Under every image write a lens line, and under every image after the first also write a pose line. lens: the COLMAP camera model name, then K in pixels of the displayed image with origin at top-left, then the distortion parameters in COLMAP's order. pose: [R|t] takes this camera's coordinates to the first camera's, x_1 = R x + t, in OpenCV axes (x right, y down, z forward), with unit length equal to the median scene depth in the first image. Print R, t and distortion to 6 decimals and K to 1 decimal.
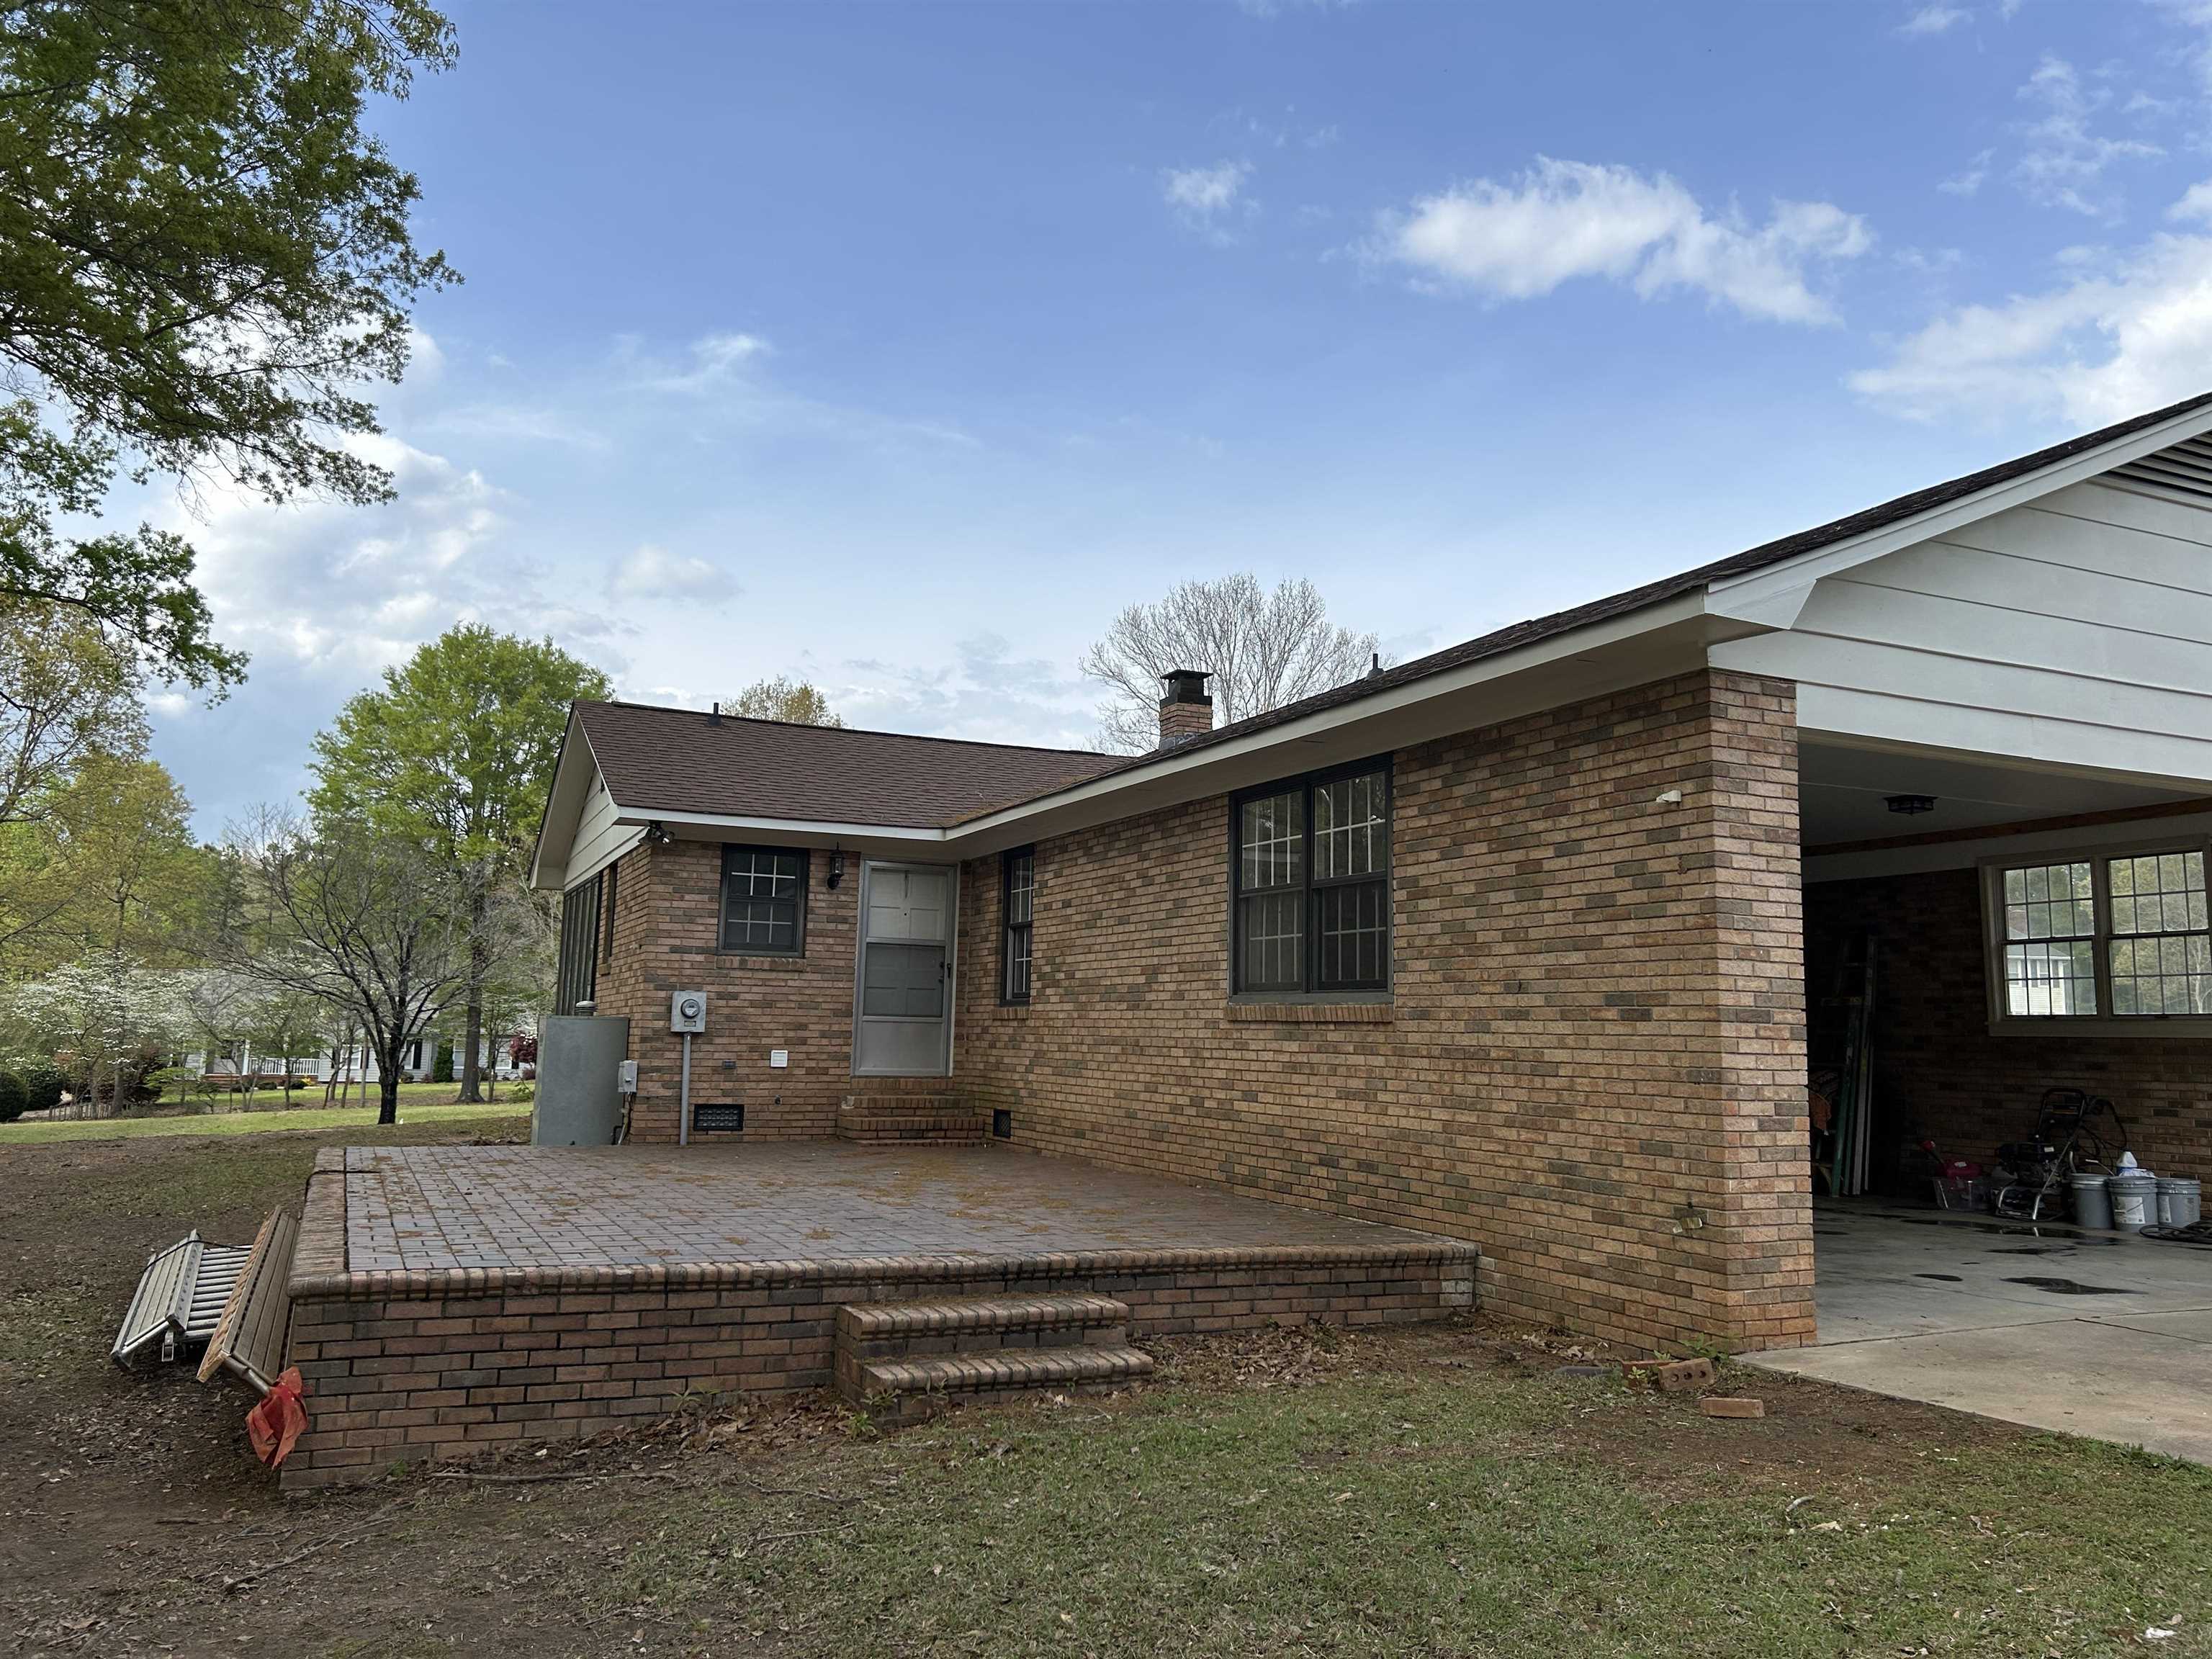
lens RADIAL K [[1668.5, 0, 1104.2], [0, 1668.5, 825.1], [0, 0, 1]] dist [0.028938, -0.012606]
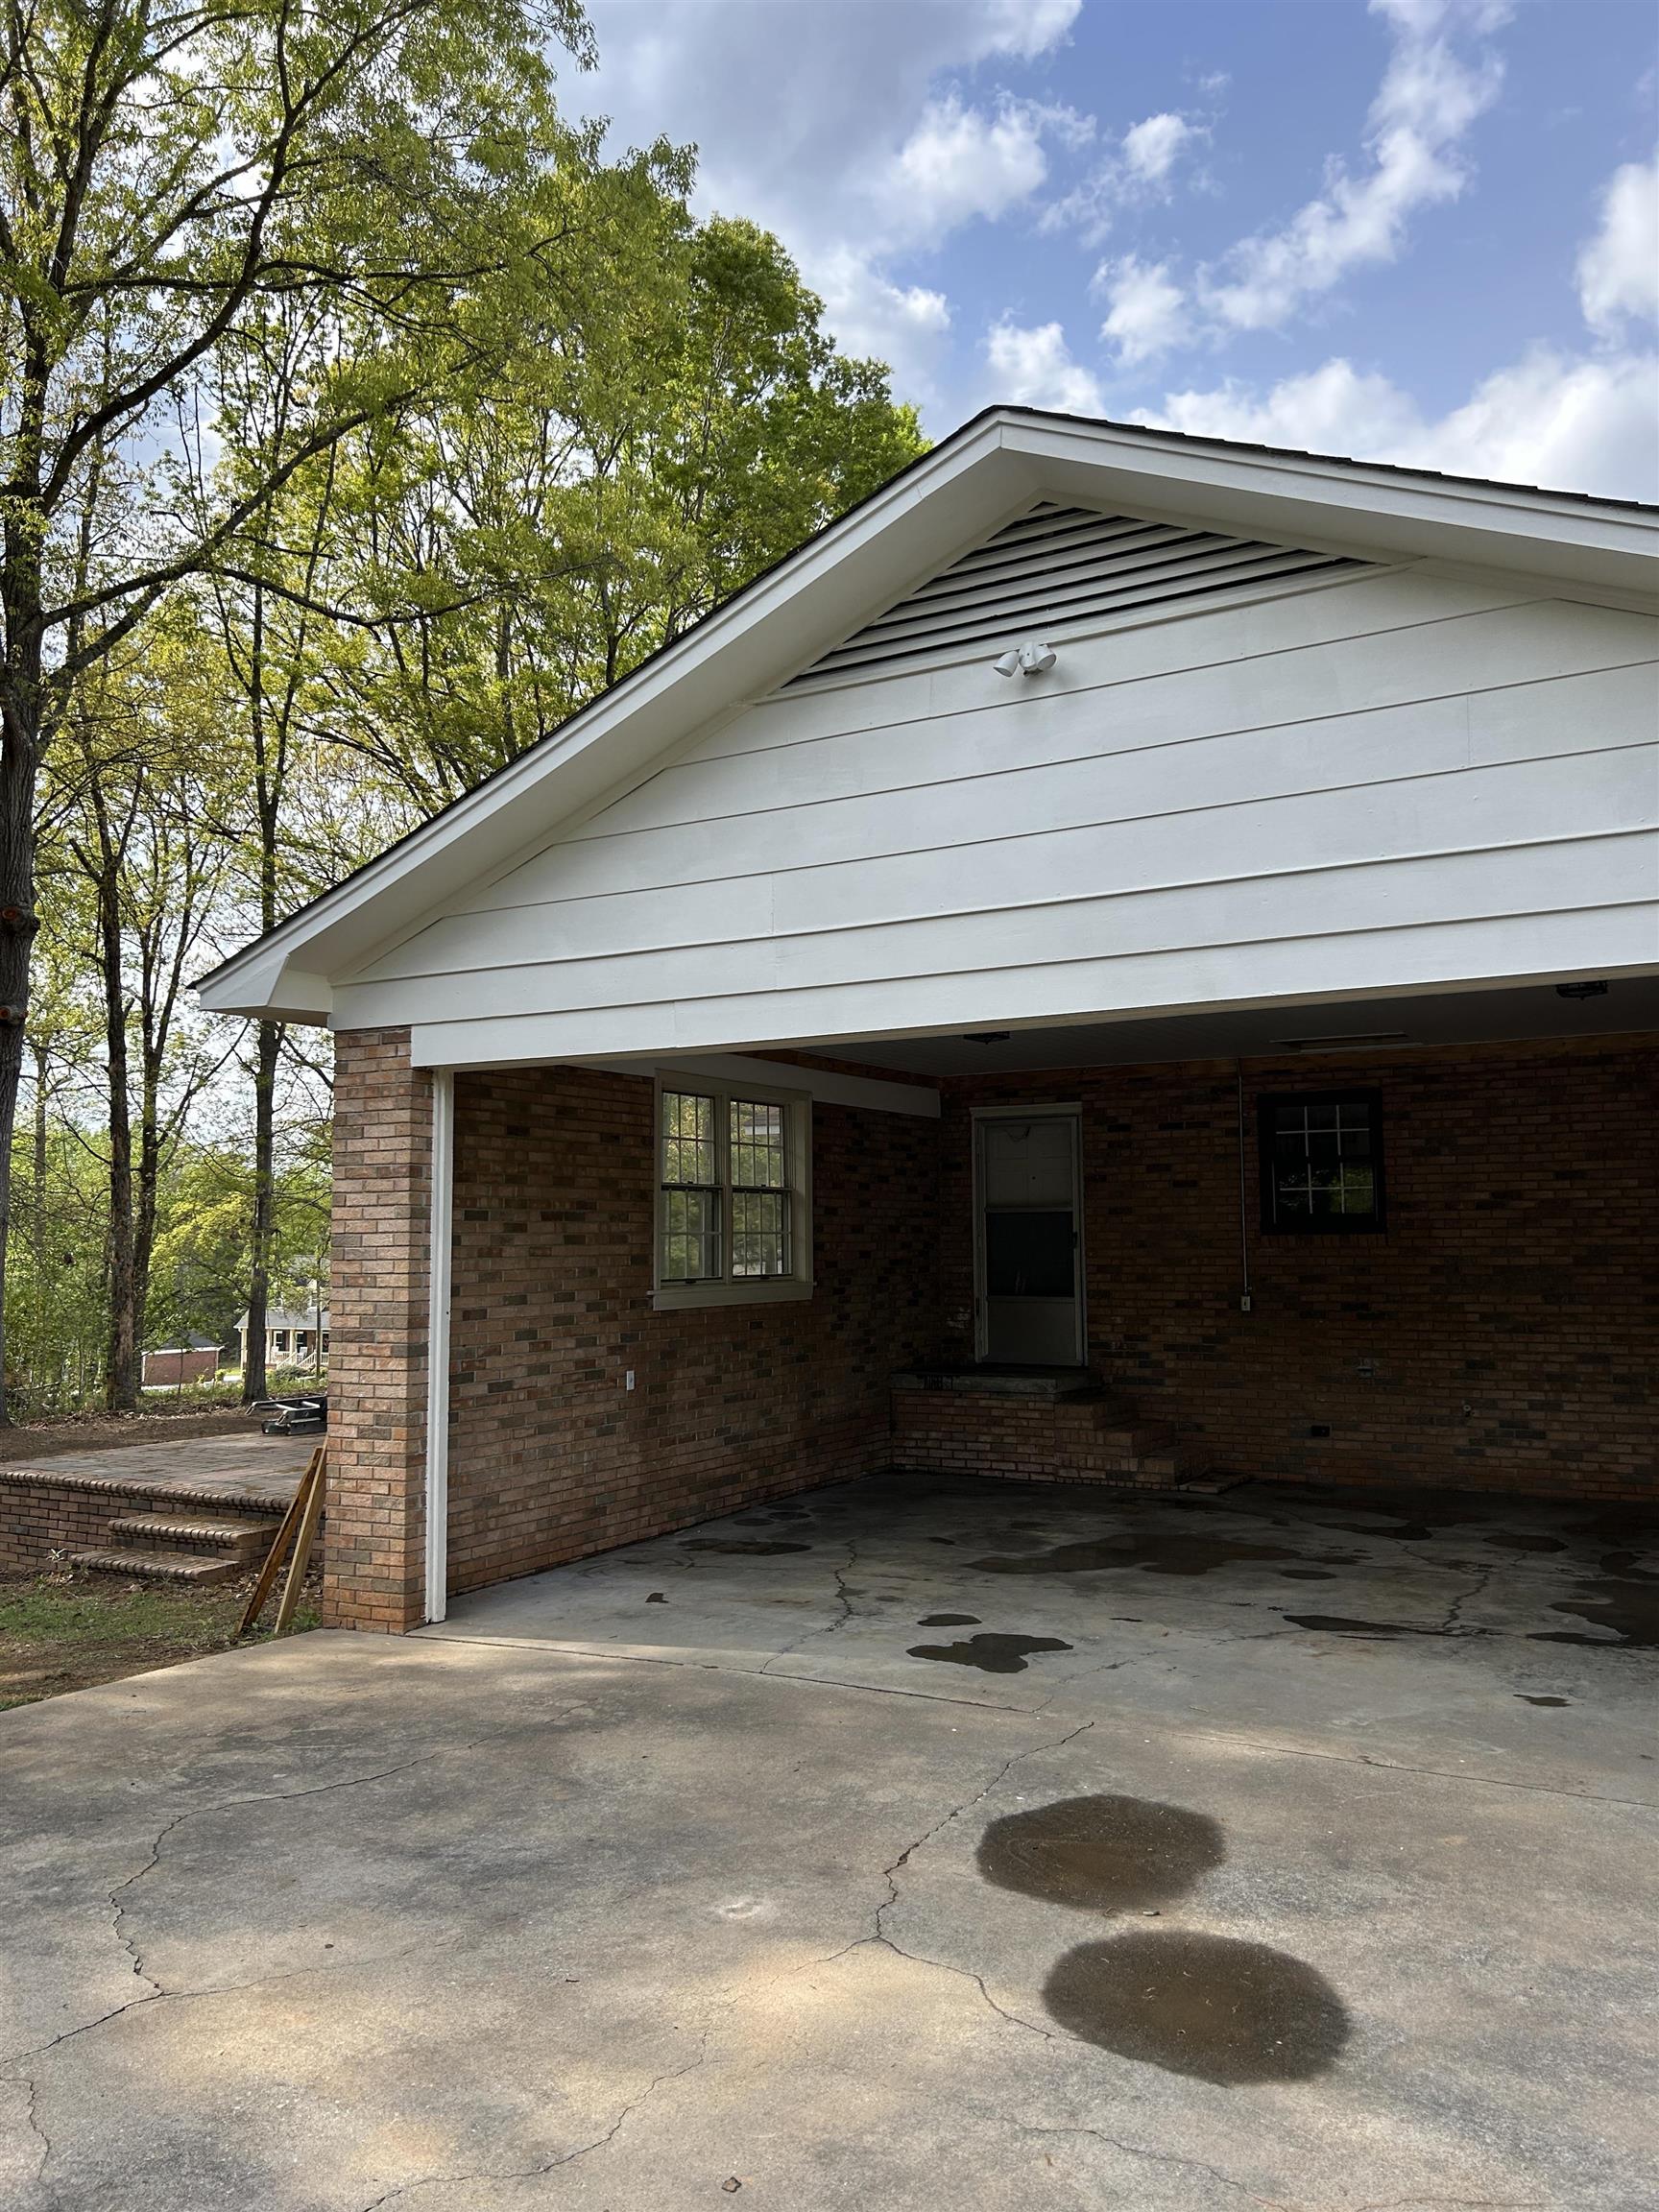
lens RADIAL K [[1668.5, 0, 829.9], [0, 1668.5, 1108.4], [0, 0, 1]] dist [0.028938, -0.012606]
pose [[0.585146, -0.096614, -0.805152, 1.486901], [0.122443, 0.992020, -0.030051, 0.034119], [0.801631, -0.081001, 0.592306, 0.595184]]
